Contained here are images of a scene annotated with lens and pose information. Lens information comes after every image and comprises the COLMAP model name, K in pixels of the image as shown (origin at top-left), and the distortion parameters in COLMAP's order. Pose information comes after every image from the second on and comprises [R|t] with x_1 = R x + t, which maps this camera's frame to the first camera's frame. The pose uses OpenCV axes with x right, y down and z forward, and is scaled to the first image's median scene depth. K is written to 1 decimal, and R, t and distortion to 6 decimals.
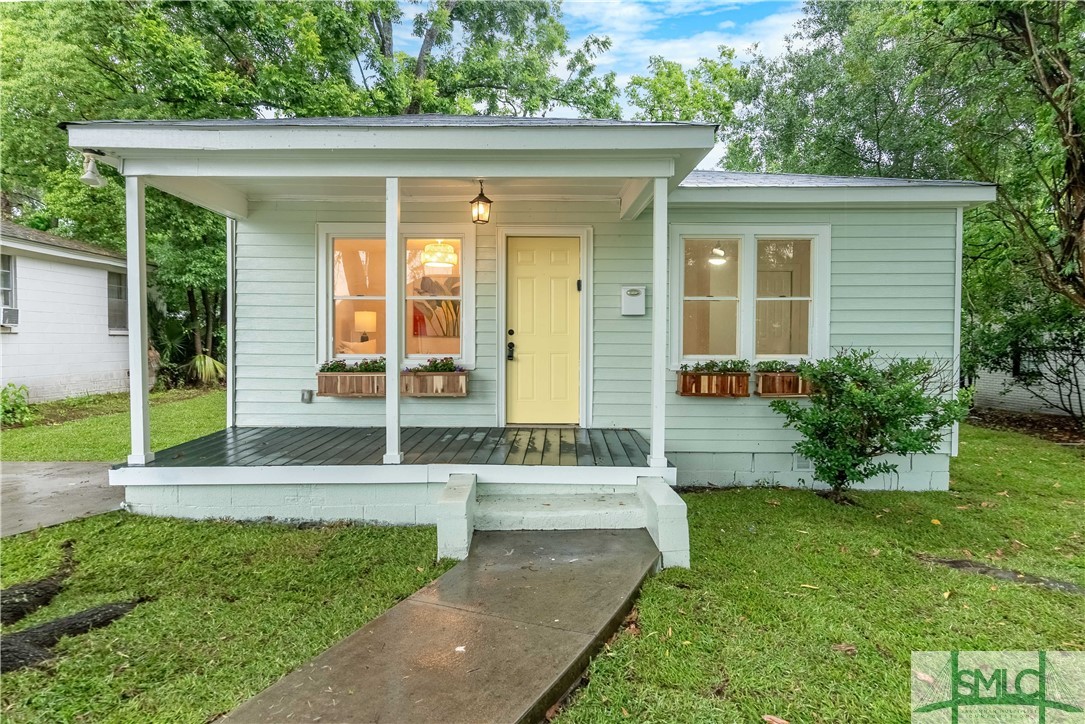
lens RADIAL K [[615.7, 0, 549.0], [0, 615.7, 350.6], [0, 0, 1]] dist [0.002519, 0.000334]
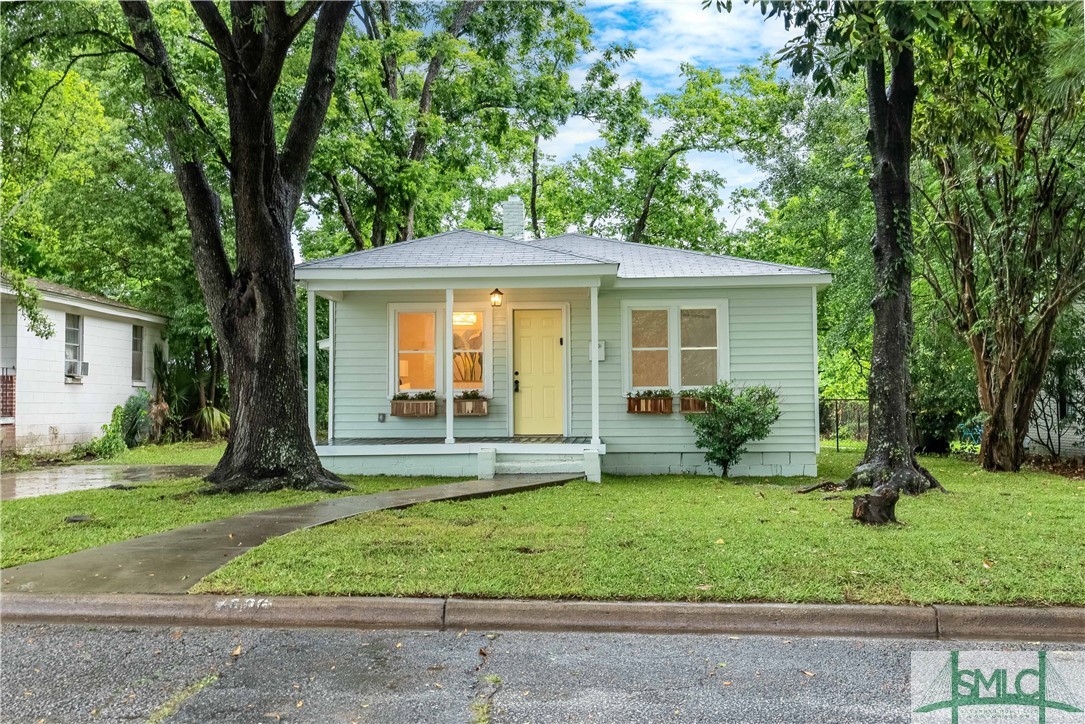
lens RADIAL K [[1095.0, 0, 540.9], [0, 1095.0, 363.1], [0, 0, 1]] dist [-0.003792, 0.000000]
pose [[0.998231, -0.013907, -0.057801, 0.151054], [0.010713, 0.998418, -0.055202, 0.092615], [0.058477, 0.054486, 0.996801, -1.641535]]
